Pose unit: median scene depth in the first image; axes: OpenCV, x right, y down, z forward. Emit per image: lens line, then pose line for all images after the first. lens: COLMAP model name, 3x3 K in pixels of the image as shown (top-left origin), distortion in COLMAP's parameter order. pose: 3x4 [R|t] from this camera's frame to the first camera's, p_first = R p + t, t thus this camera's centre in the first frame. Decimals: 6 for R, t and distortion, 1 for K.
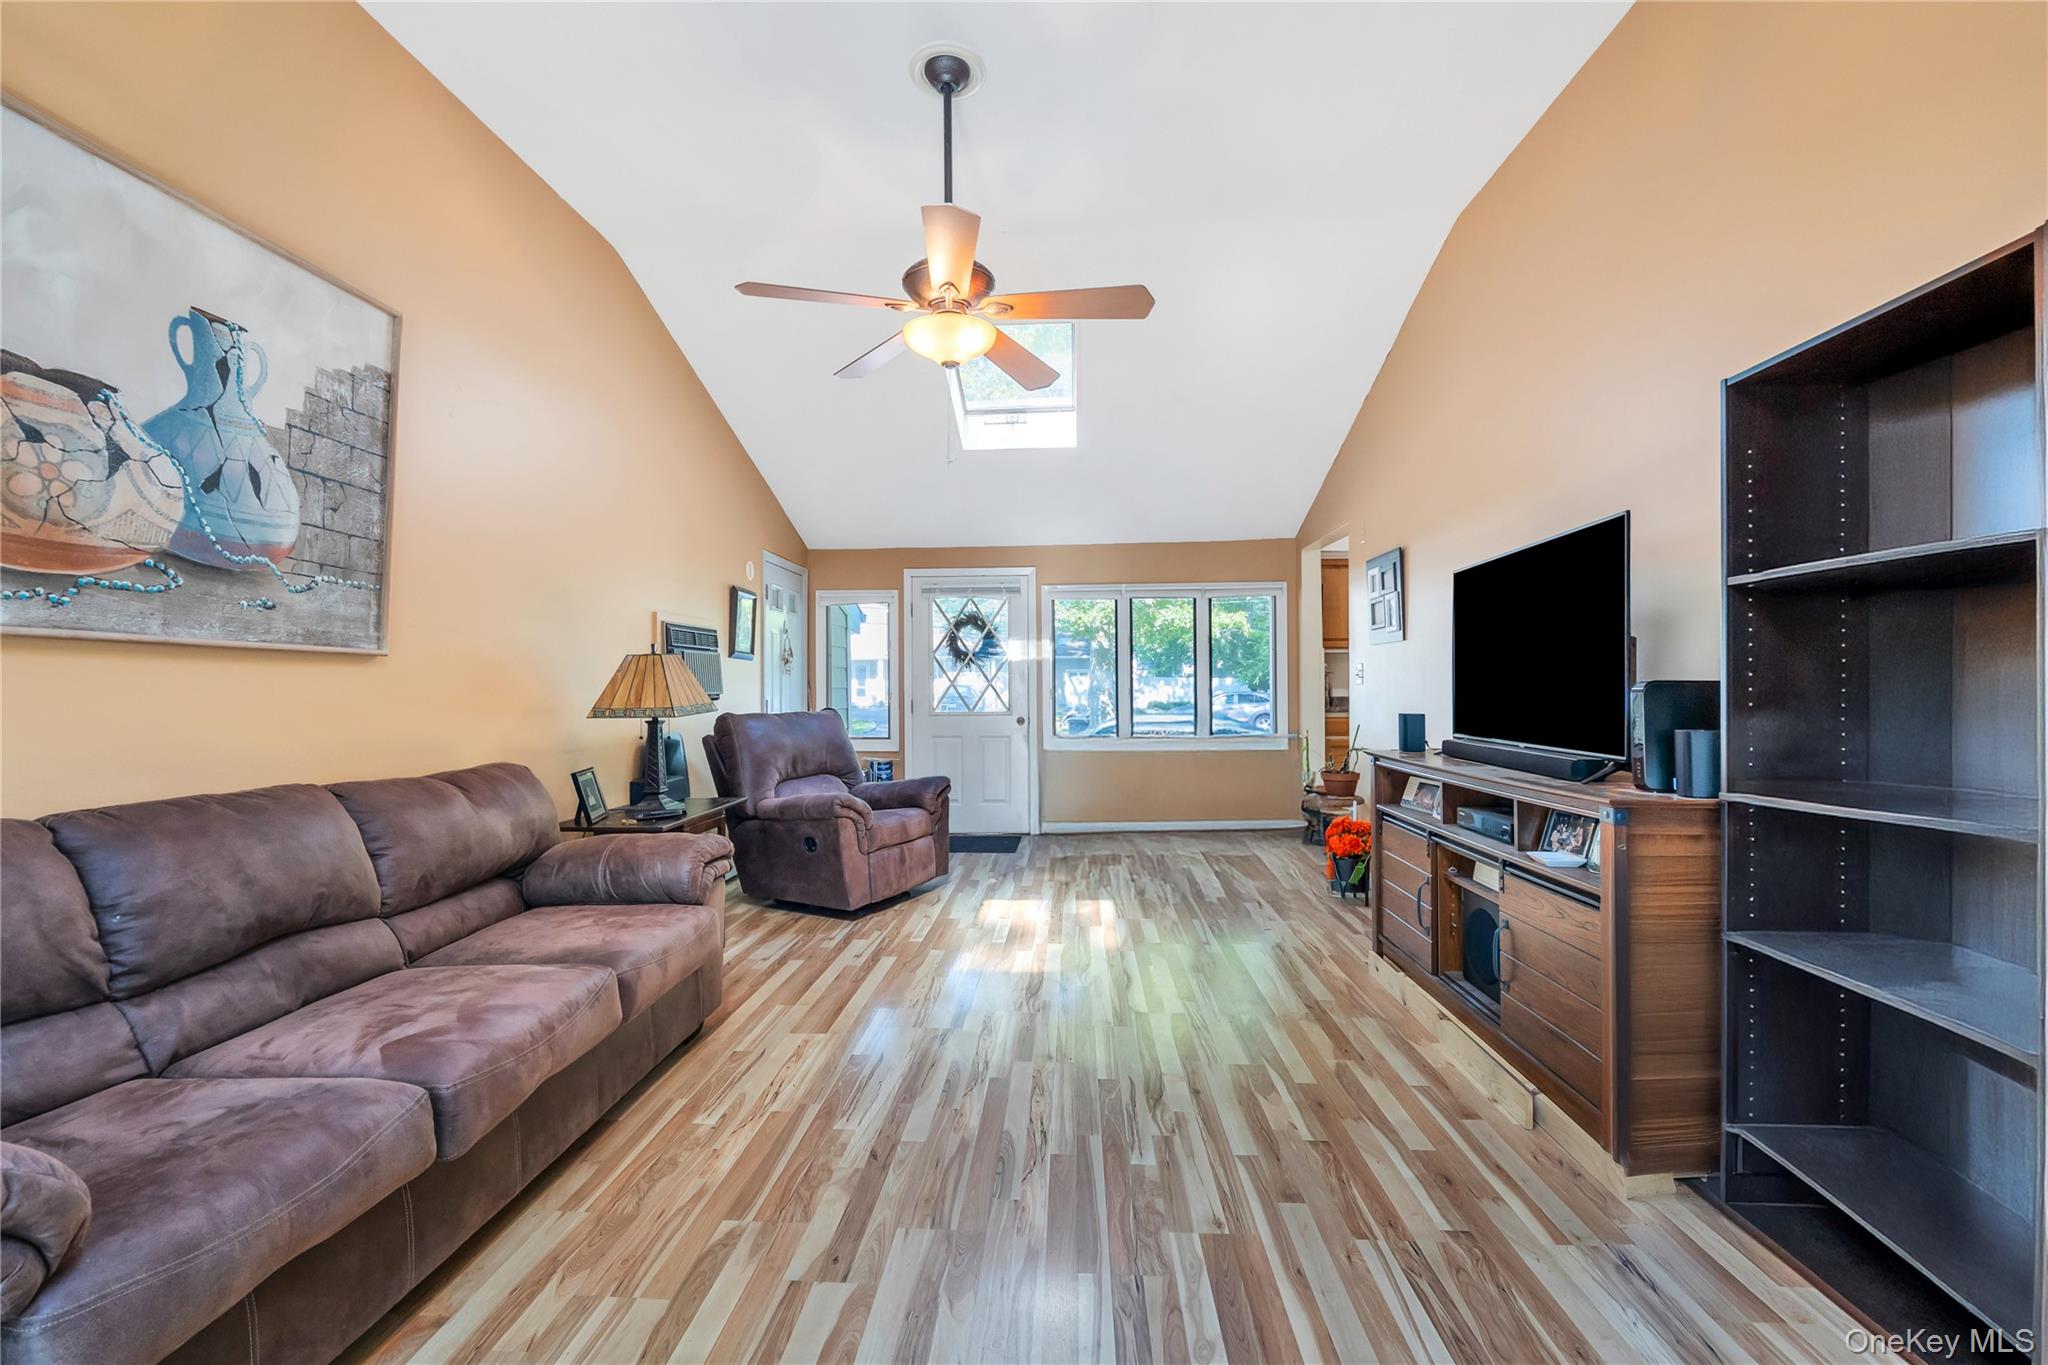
lens RADIAL K [[839.7, 0, 1027.7], [0, 839.7, 681.3], [0, 0, 1]] dist [-0.002256, -0.000138]
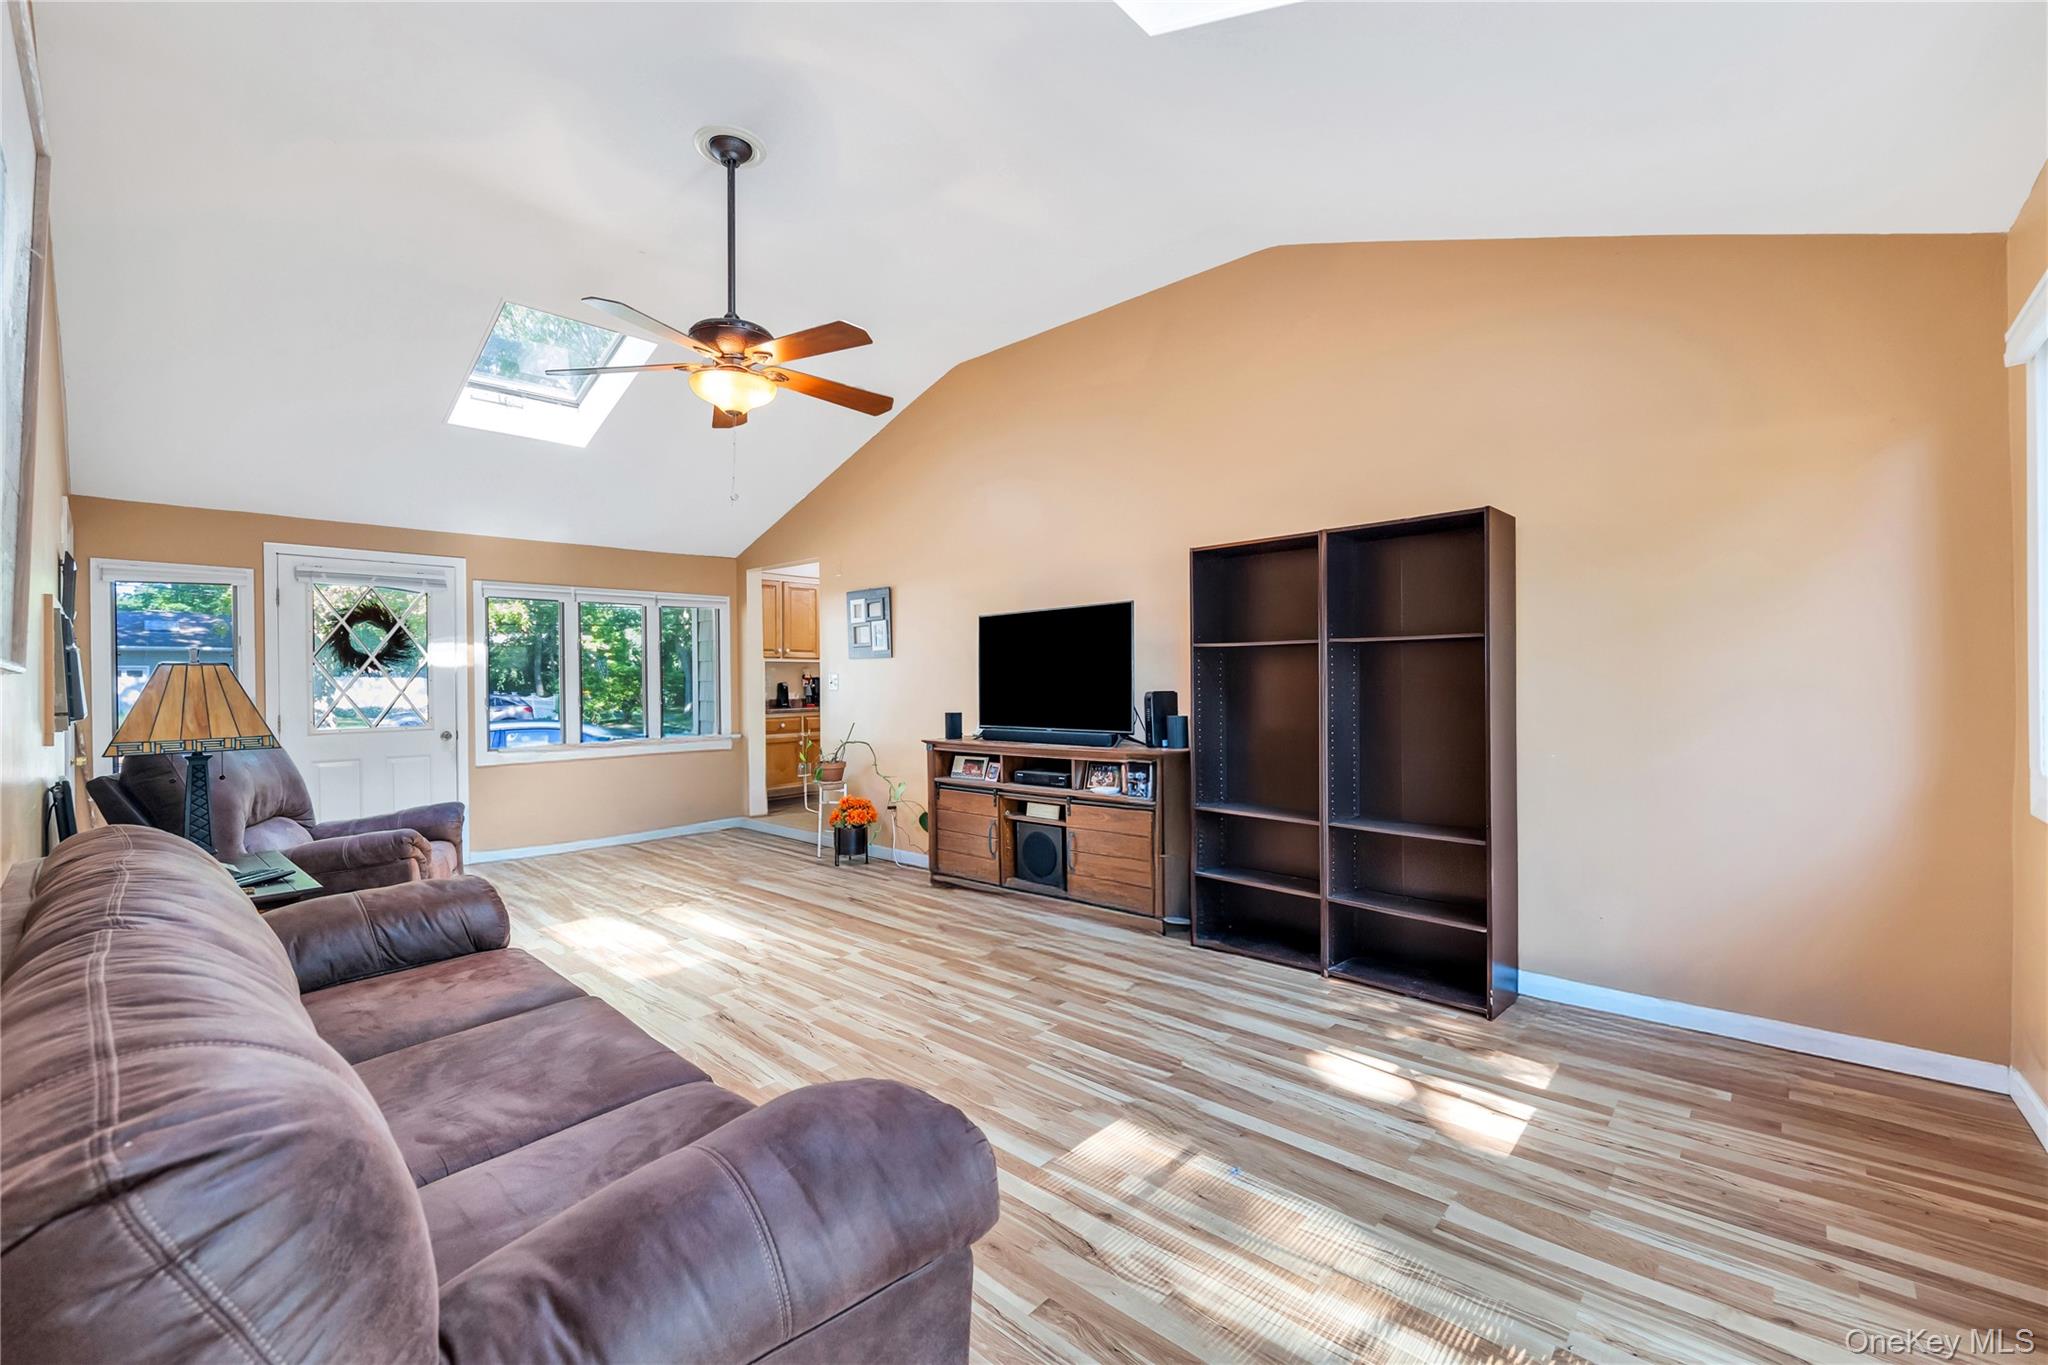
lens RADIAL K [[839.7, 0, 1030.3], [0, 839.7, 684.1], [0, 0, 1]] dist [-0.002256, -0.000138]
pose [[0.632453, -0.006370, 0.774572, -0.575398], [0.003094, 0.999979, 0.005697, -0.017438], [-0.774592, -0.001207, 0.632460, -0.010057]]
